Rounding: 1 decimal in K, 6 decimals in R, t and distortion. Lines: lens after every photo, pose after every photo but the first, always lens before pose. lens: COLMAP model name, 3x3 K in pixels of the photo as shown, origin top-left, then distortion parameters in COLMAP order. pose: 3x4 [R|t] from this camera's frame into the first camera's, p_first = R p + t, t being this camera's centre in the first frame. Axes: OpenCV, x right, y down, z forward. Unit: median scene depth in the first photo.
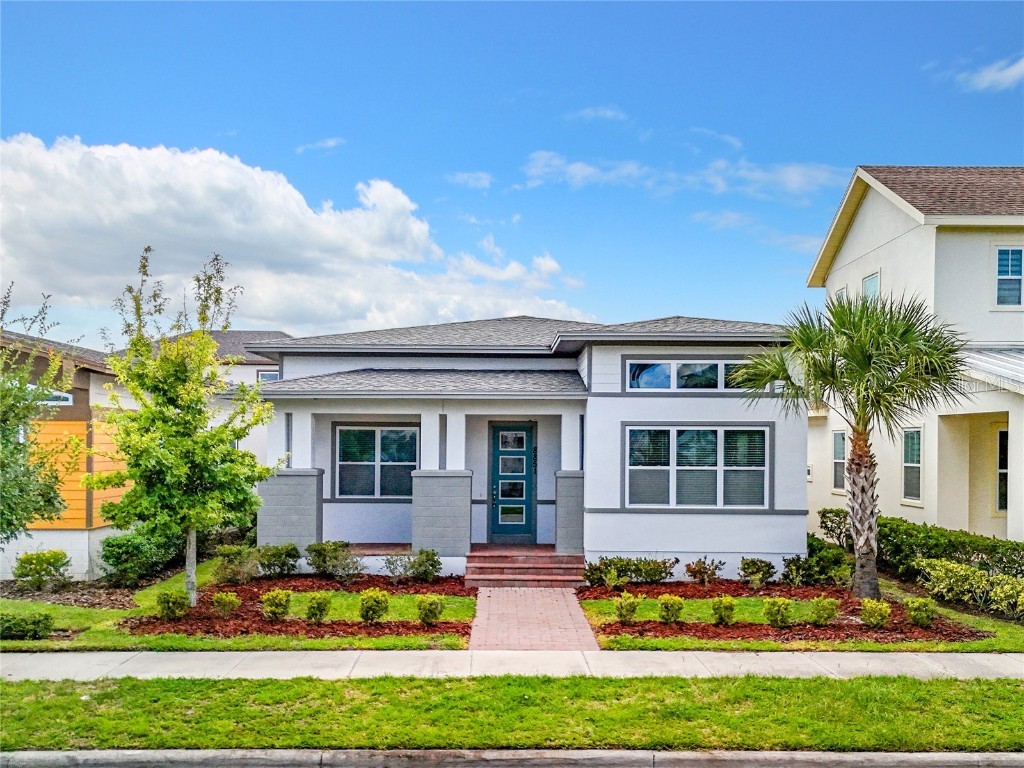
lens RADIAL K [[766.9, 0, 497.8], [0, 766.9, 454.4], [0, 0, 1]] dist [0.009247, 0.002632]
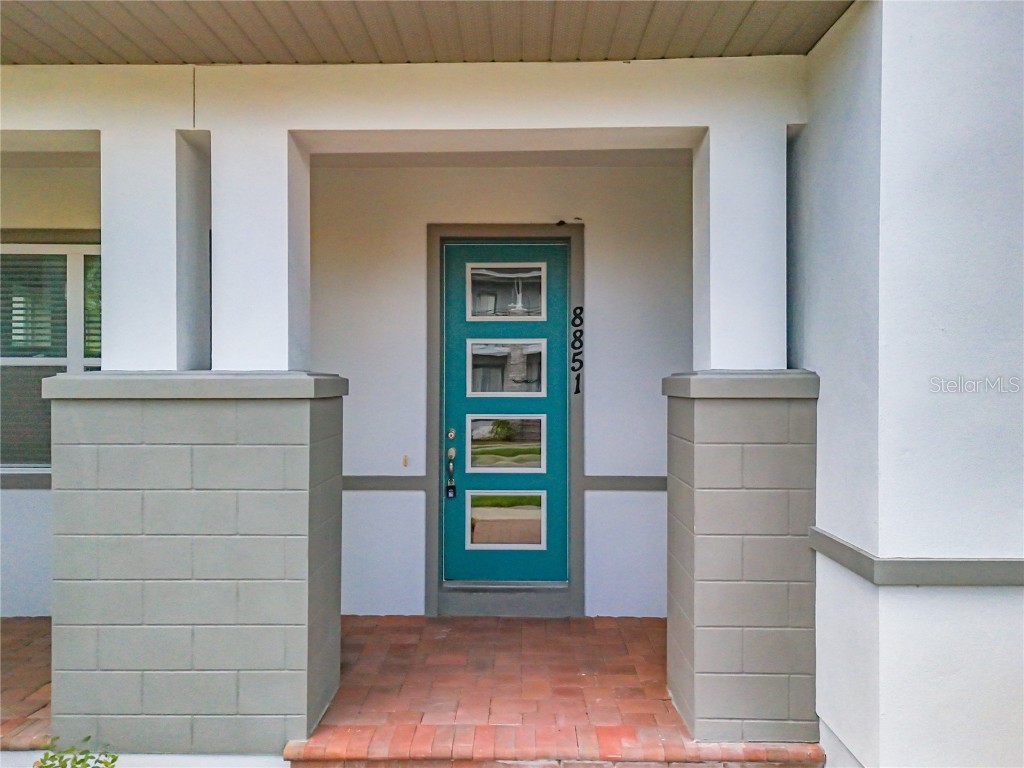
lens RADIAL K [[731.7, 0, 512.0], [0, 731.7, 384.0], [0, 0, 1]] dist [0.027468, -0.006259]
pose [[0.999977, -0.006645, 0.001009, 0.023825], [0.006647, 0.999976, -0.002032, 0.025364], [-0.000995, 0.002039, 0.999997, 0.784060]]
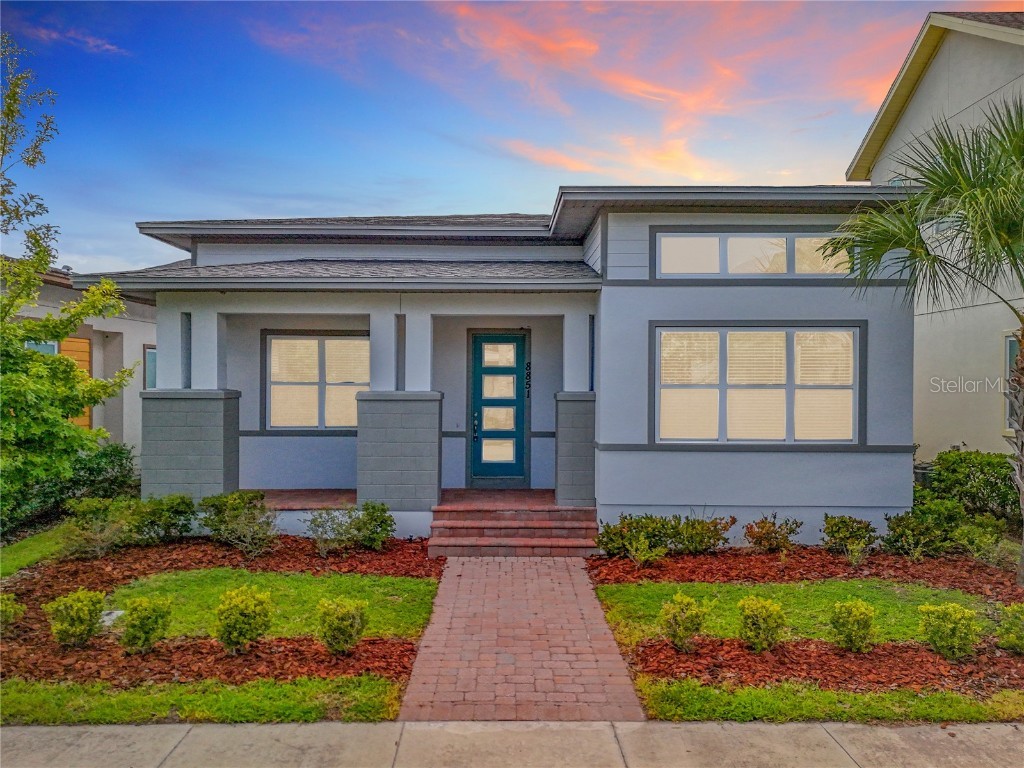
lens RADIAL K [[731.7, 0, 512.0], [0, 731.7, 384.0], [0, 0, 1]] dist [0.027468, -0.006259]
pose [[0.999766, -0.001400, 0.021593, 0.018461], [0.001443, 0.999997, -0.001965, 0.015019], [-0.021590, 0.001996, 0.999765, 0.301462]]
